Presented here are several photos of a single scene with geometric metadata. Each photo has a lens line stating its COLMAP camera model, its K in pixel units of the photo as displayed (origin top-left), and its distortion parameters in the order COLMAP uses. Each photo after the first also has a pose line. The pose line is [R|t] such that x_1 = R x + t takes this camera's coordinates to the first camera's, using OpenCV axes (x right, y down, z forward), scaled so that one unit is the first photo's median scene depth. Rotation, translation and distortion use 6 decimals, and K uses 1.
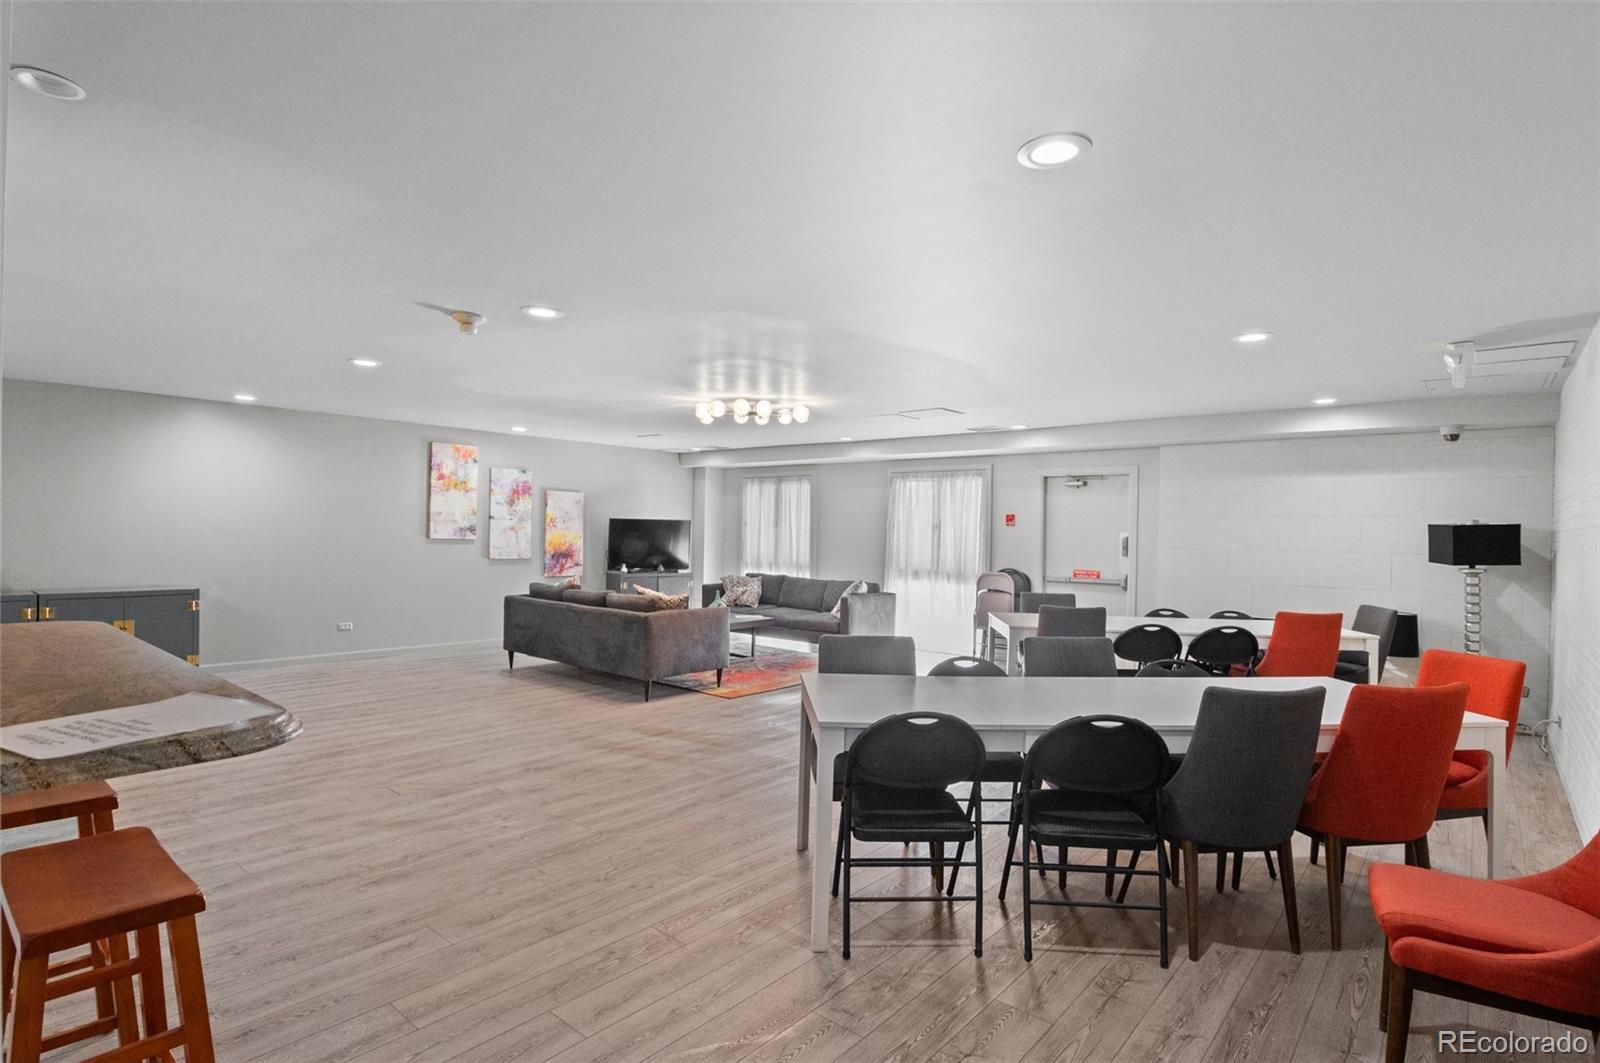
lens RADIAL K [[795.7, 0, 799.1], [0, 795.7, 526.7], [0, 0, 1]] dist [-0.015099, 0.000202]
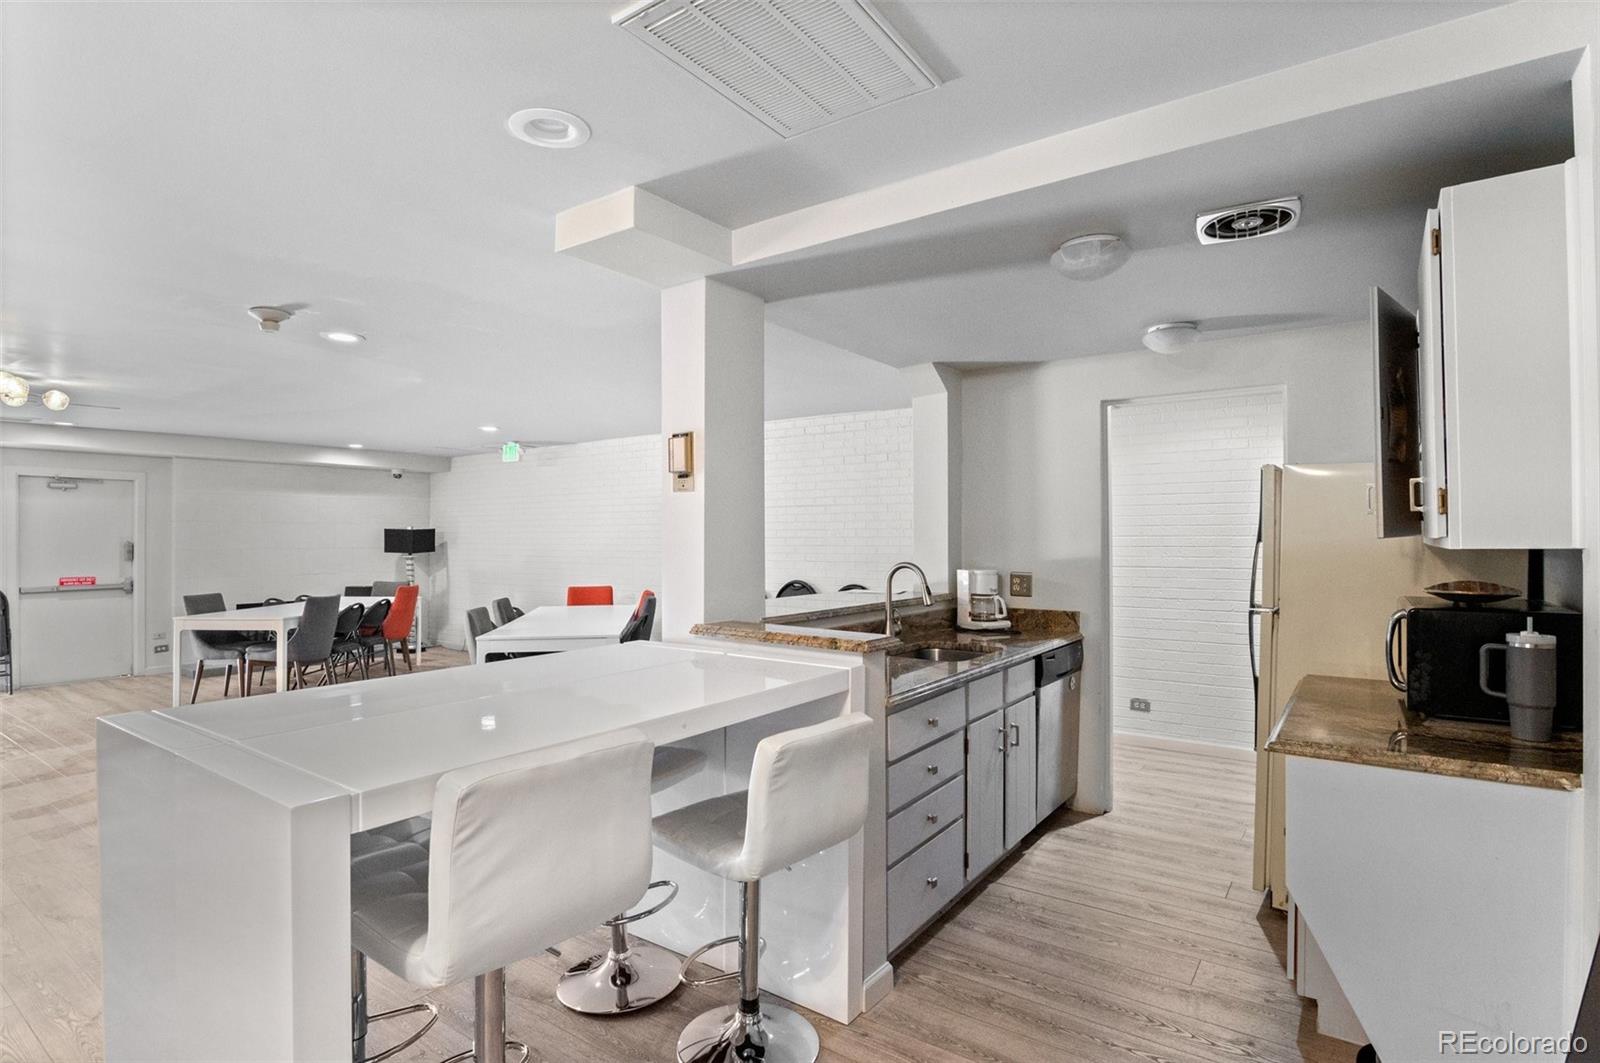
lens RADIAL K [[795.7, 0, 799.4], [0, 795.7, 530.0], [0, 0, 1]] dist [-0.015099, 0.000202]
pose [[-0.085674, -0.008781, 0.996285, -0.893961], [-0.003110, 0.999959, 0.008546, -0.017645], [-0.996318, -0.002366, -0.085698, 0.302938]]
